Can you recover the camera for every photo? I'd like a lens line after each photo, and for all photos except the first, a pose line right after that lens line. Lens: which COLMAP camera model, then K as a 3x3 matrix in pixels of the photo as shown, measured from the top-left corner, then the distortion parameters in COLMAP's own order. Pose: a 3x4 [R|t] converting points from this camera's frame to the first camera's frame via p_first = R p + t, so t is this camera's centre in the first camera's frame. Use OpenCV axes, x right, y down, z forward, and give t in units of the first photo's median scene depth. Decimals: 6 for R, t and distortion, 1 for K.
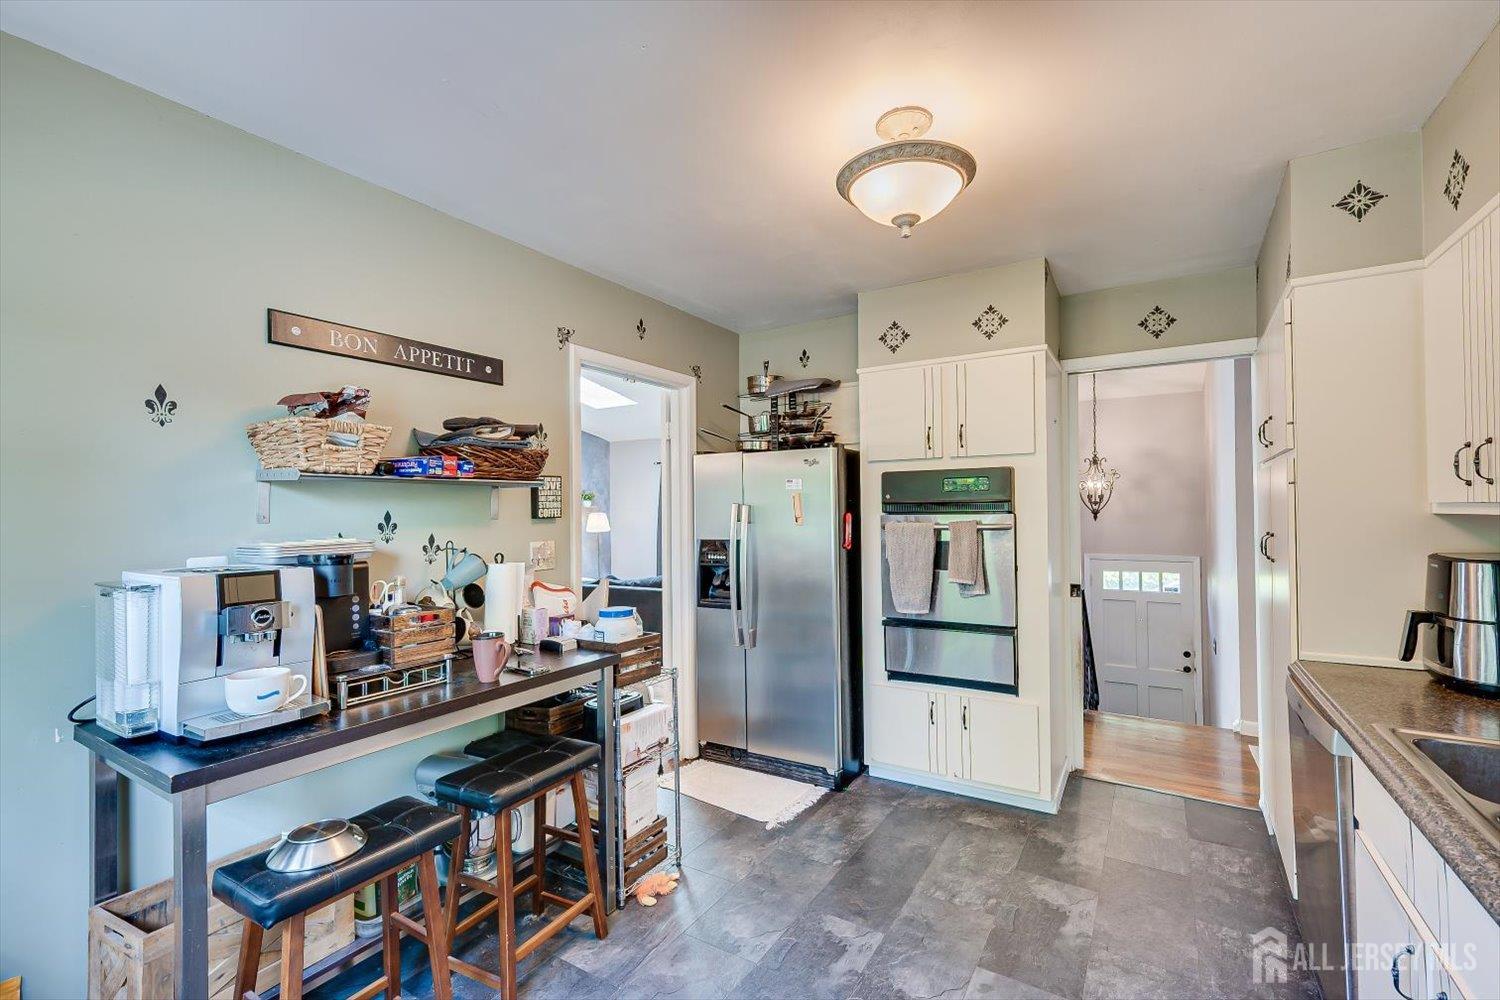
lens RADIAL K [[647.5, 0, 761.2], [0, 647.5, 504.5], [0, 0, 1]] dist [-0.004011, 0.000075]
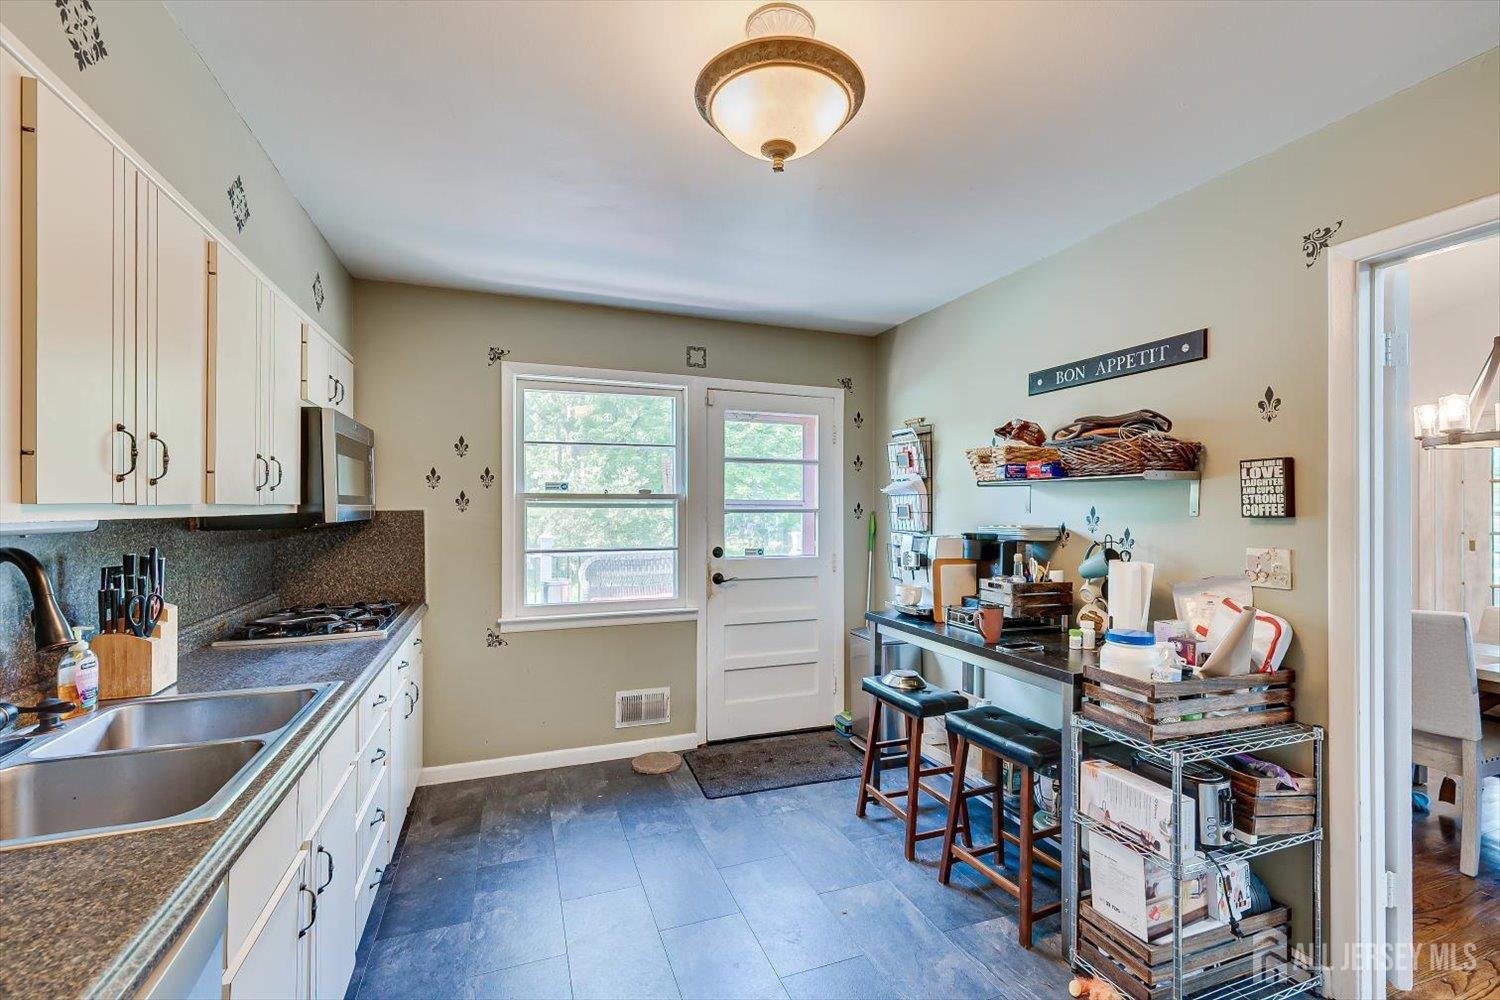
lens RADIAL K [[647.5, 0, 761.2], [0, 647.5, 504.6], [0, 0, 1]] dist [-0.004011, 0.000075]
pose [[-0.606999, 0.003807, -0.794693, 0.578444], [0.009307, 0.999954, -0.002319, 0.003294], [0.794648, -0.008803, -0.607007, 0.969638]]
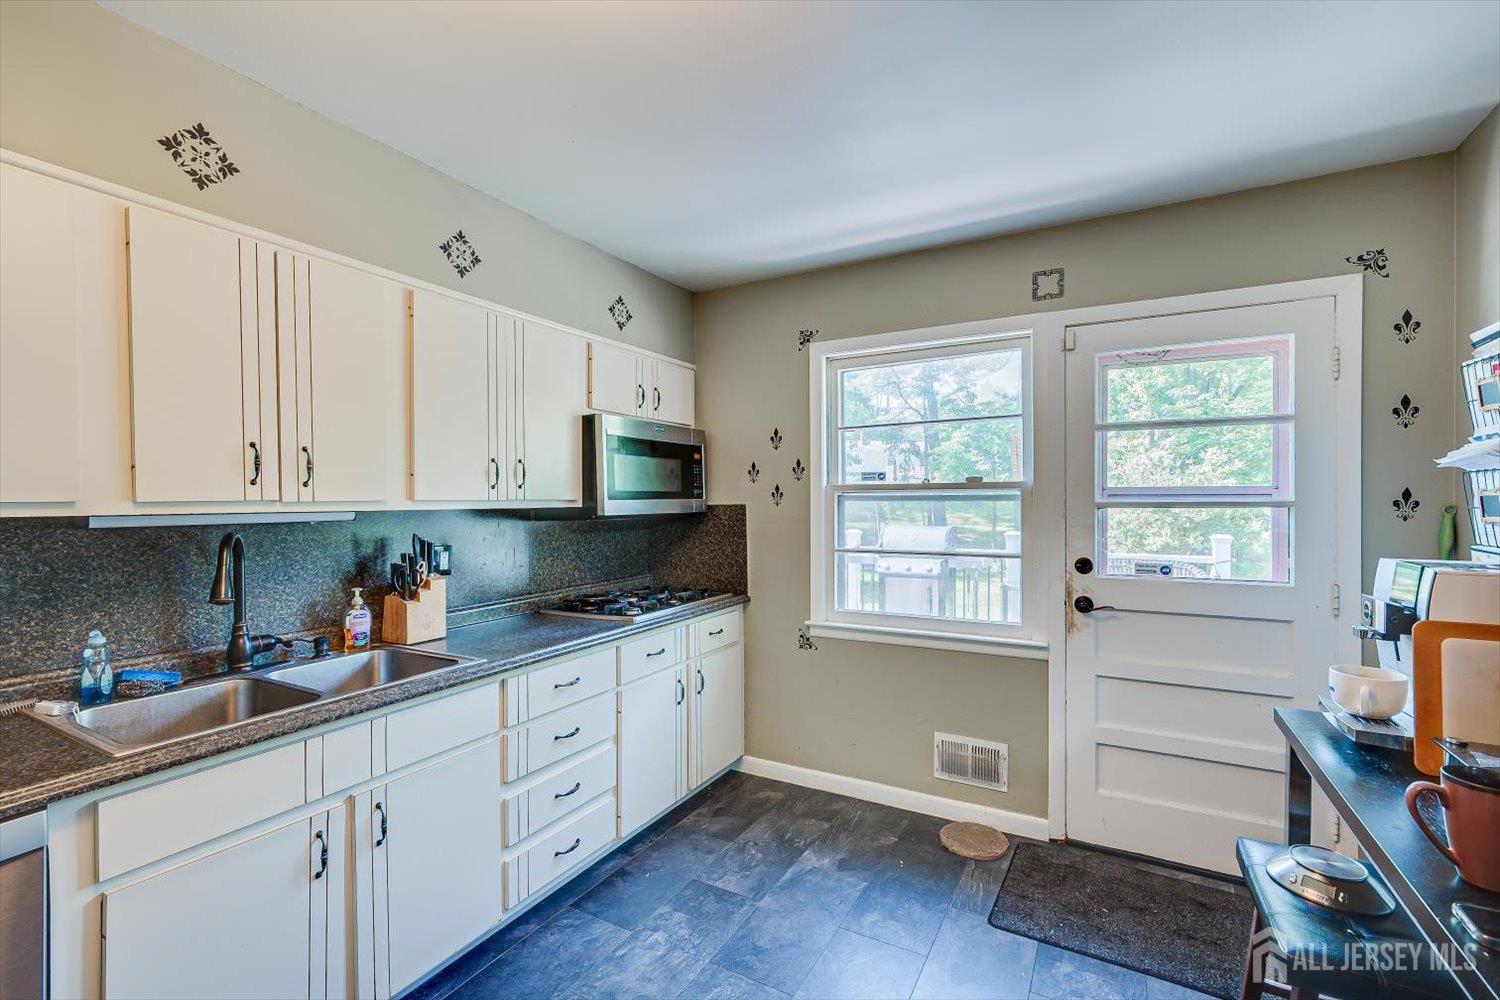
lens RADIAL K [[647.5, 0, 751.7], [0, 647.5, 505.0], [0, 0, 1]] dist [-0.004011, 0.000075]
pose [[-0.999033, 0.013211, -0.041934, 0.060225], [0.013267, 0.999911, -0.001046, 0.008014], [0.041917, -0.001602, -0.999120, 0.969640]]
